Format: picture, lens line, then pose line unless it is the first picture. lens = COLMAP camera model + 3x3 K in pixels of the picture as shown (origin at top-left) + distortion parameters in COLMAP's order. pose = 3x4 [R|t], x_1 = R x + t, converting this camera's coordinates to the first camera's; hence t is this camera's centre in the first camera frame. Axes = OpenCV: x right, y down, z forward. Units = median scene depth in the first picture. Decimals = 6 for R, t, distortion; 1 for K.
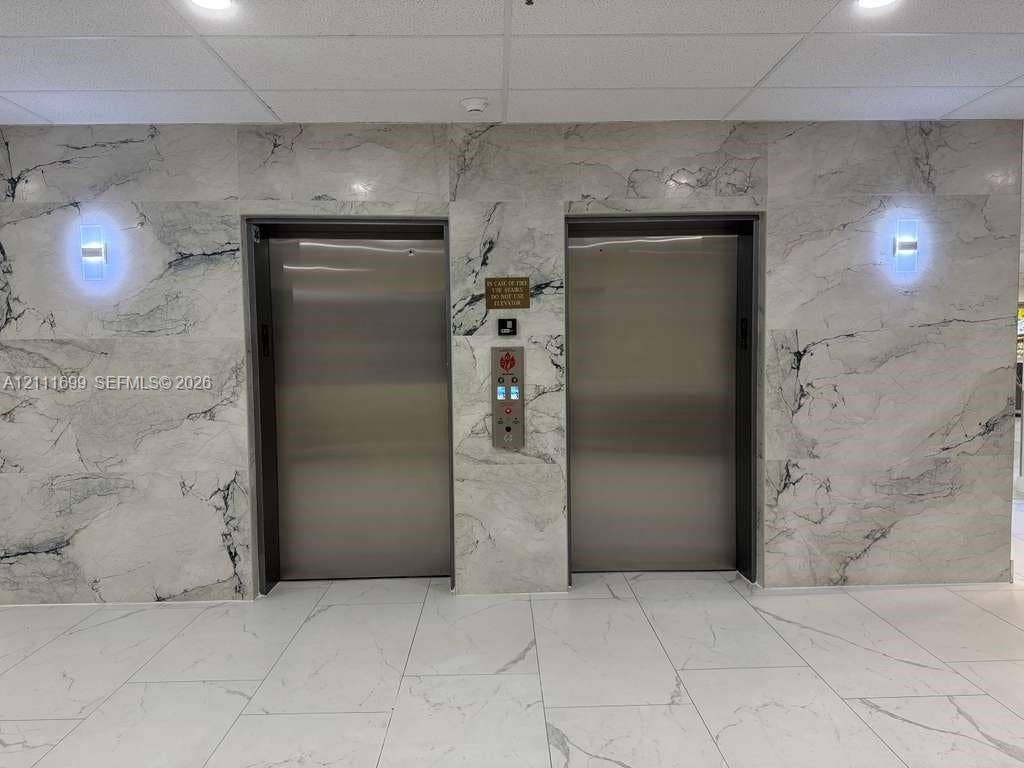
lens RADIAL K [[697.2, 0, 512.0], [0, 697.2, 384.0], [0, 0, 1]] dist [0.123778, -0.184307]
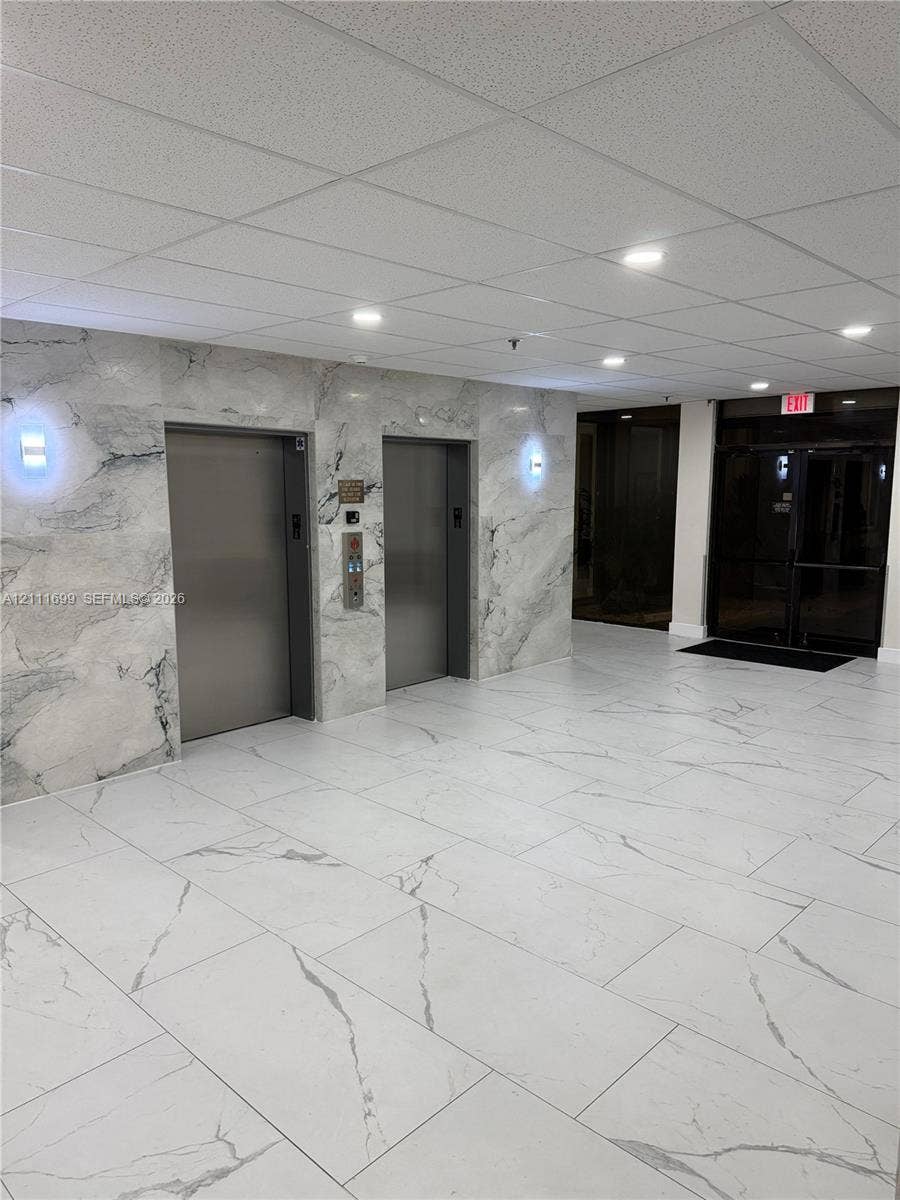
lens RADIAL K [[817.0, 0, 450.0], [0, 817.0, 600.0], [0, 0, 1]] dist [0.123778, -0.184307]
pose [[0.710934, -0.087482, 0.697796, -0.978689], [0.034688, 0.995387, 0.089449, -0.057960], [-0.702403, -0.039387, 0.710689, -0.249211]]
